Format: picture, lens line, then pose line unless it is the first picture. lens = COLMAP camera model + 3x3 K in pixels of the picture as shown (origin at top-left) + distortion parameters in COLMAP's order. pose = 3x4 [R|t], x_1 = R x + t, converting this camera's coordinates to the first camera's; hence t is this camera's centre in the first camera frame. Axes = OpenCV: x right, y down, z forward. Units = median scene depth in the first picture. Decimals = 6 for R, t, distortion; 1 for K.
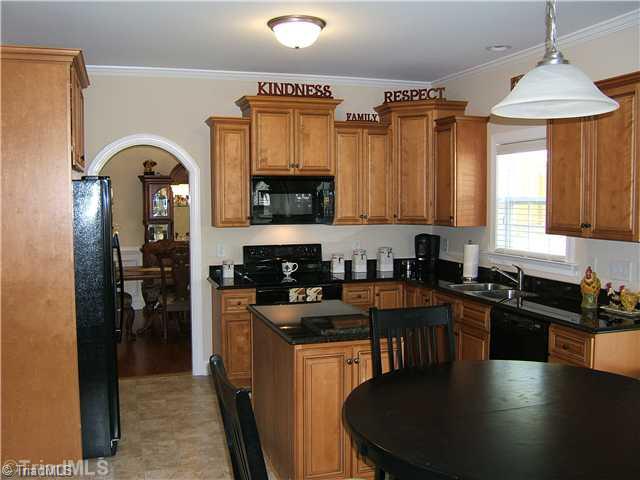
lens RADIAL K [[627.2, 0, 319.9], [0, 627.2, 242.0], [0, 0, 1]] dist [0.020960, 0.000000]
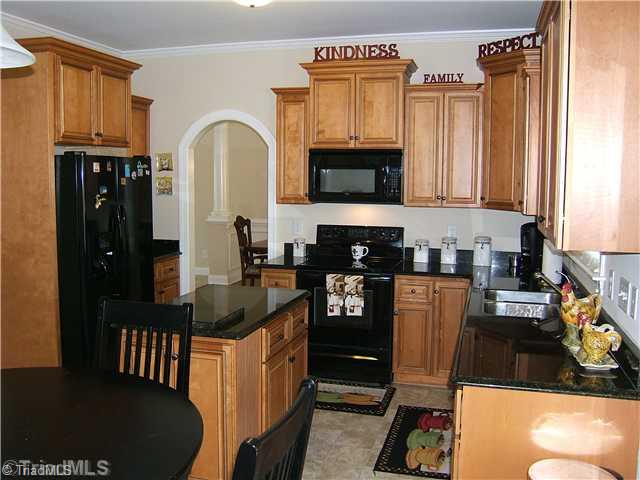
lens RADIAL K [[656.4, 0, 319.4], [0, 656.4, 236.3], [0, 0, 1]] dist [-0.015281, 0.000000]
pose [[0.839339, 0.064981, -0.539711, 0.426465], [-0.051074, 0.997865, 0.040714, -0.017021], [0.541204, -0.006607, 0.840865, 0.185585]]
